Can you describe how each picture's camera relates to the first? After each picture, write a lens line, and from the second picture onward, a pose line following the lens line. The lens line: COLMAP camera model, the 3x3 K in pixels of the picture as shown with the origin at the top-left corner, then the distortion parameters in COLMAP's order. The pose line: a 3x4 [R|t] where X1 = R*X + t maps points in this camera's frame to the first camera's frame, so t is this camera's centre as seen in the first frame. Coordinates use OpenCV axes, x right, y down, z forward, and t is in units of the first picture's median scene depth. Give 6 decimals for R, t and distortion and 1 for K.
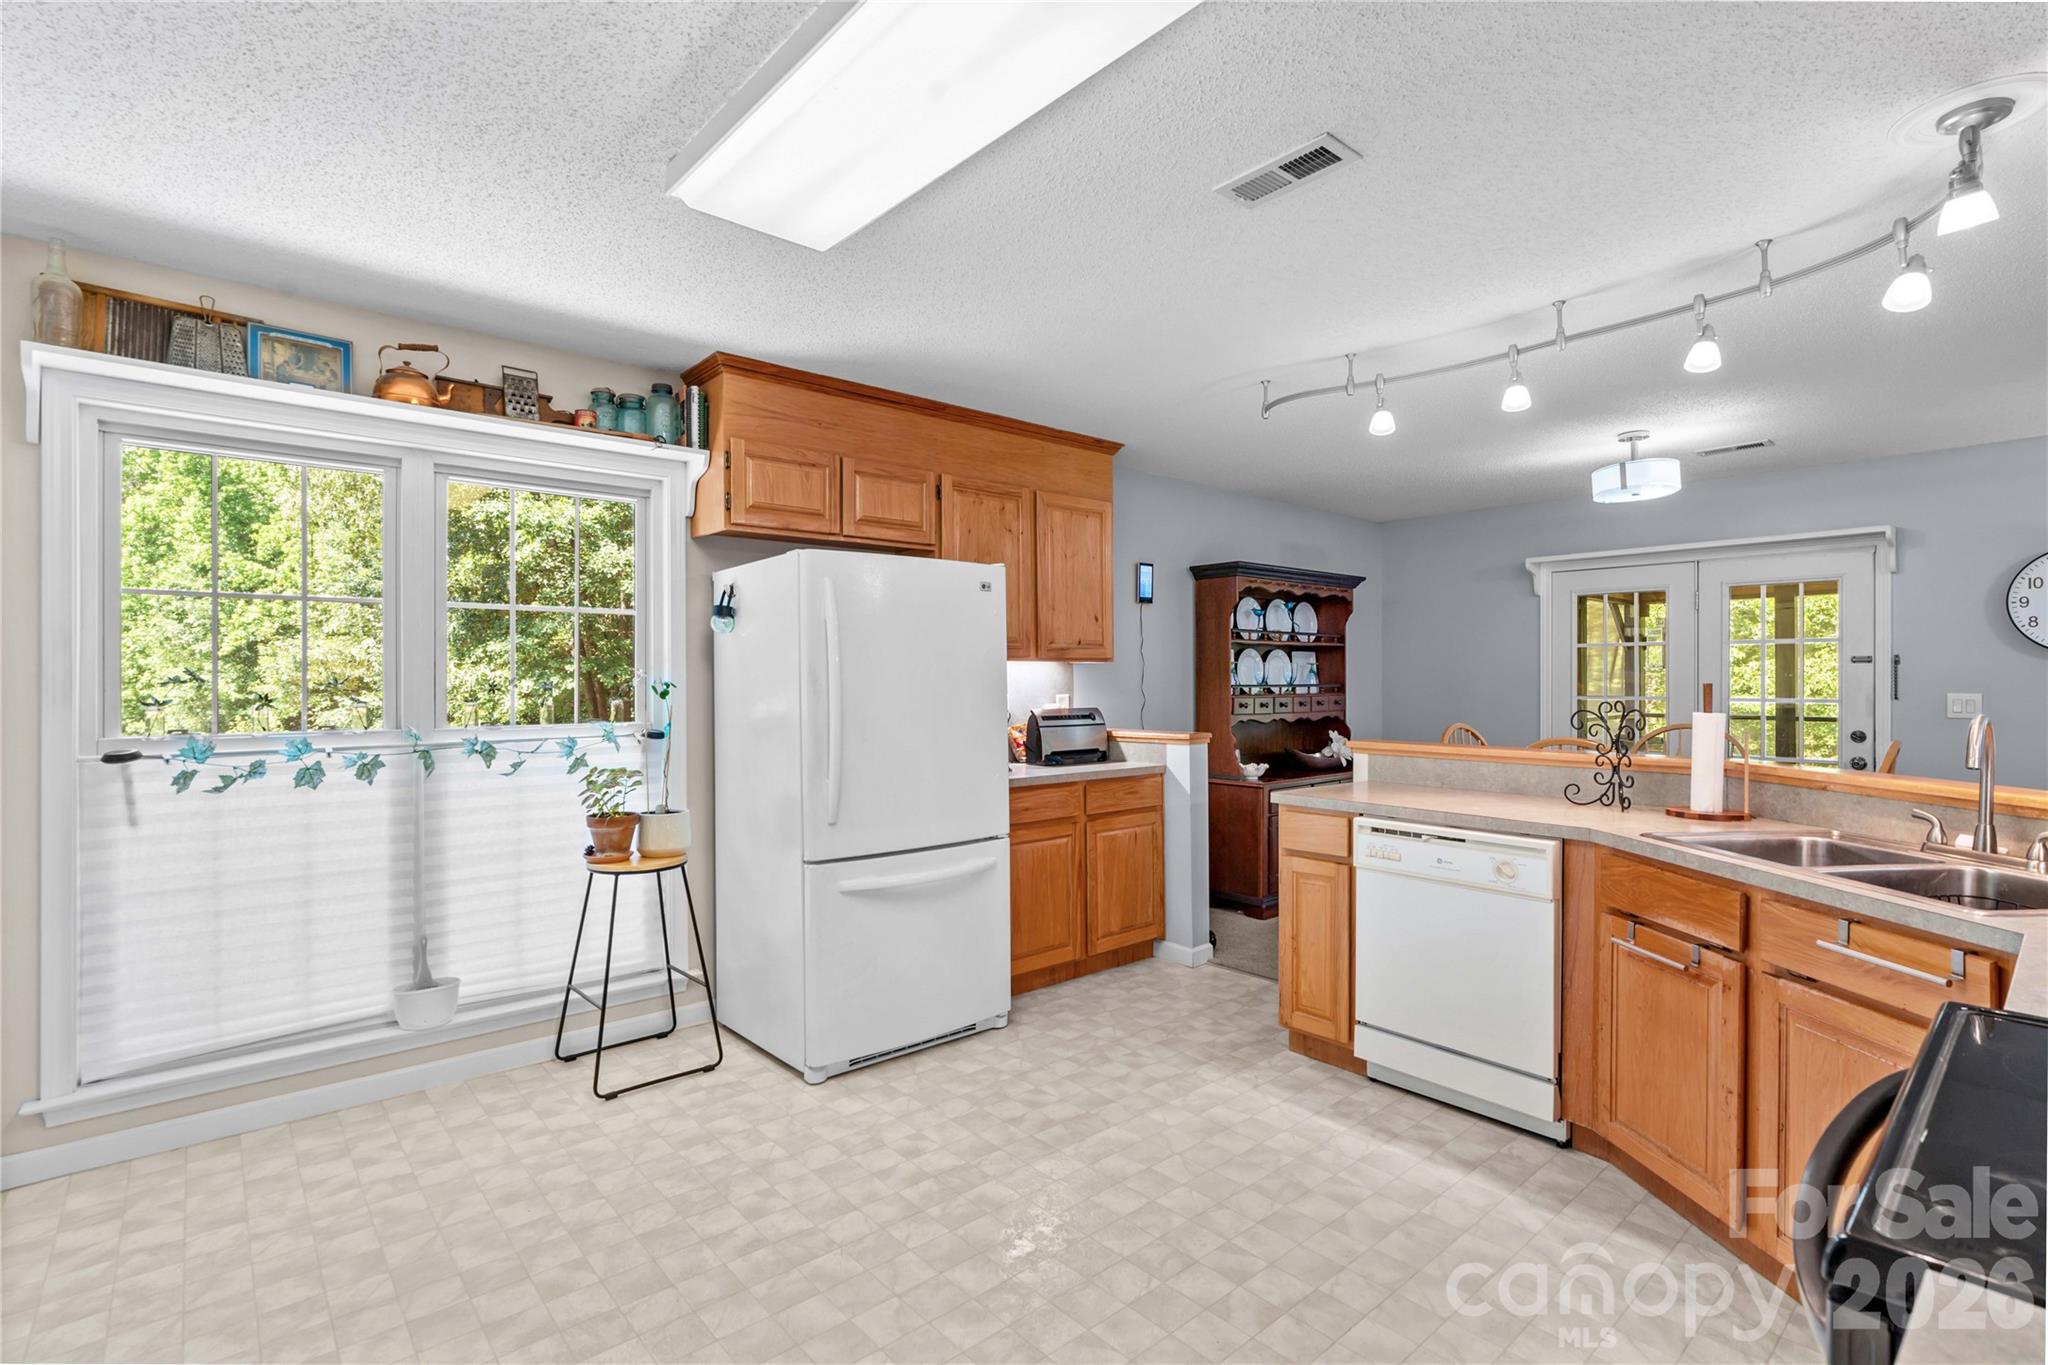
lens RADIAL K [[952.5, 0, 1024.4], [0, 952.5, 674.6], [0, 0, 1]] dist [-0.010399, 0.003334]
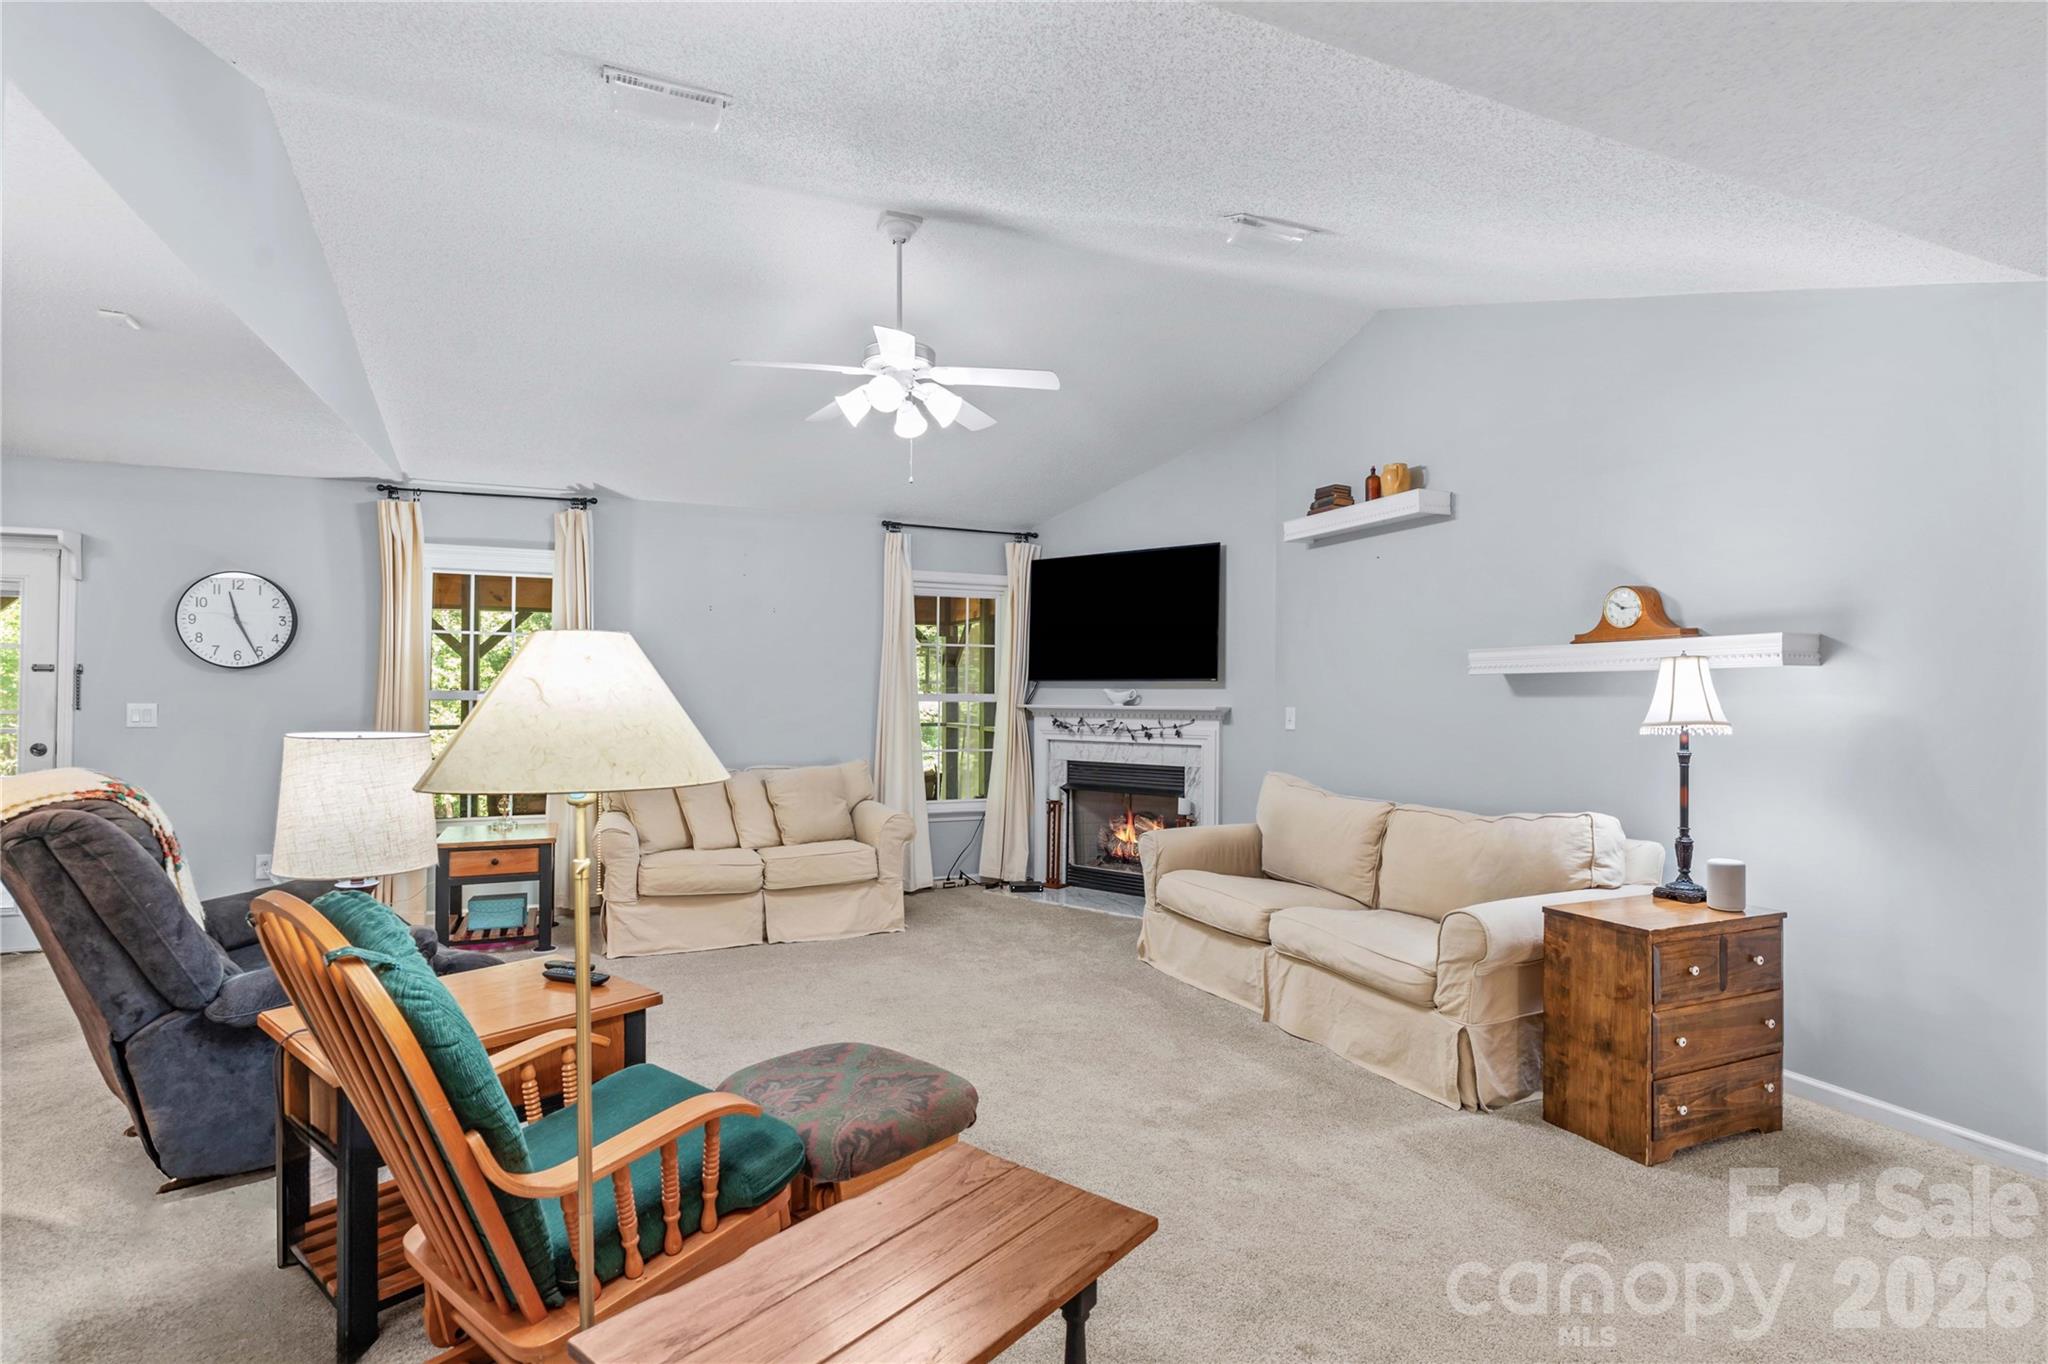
lens RADIAL K [[1014.5, 0, 1026.3], [0, 1014.5, 688.6], [0, 0, 1]] dist [-0.008041, 0.002184]
pose [[0.309662, 0.008327, 0.950810, 0.365428], [-0.014015, 0.999893, -0.004192, -0.008151], [-0.950743, -0.012027, 0.309745, -0.382707]]
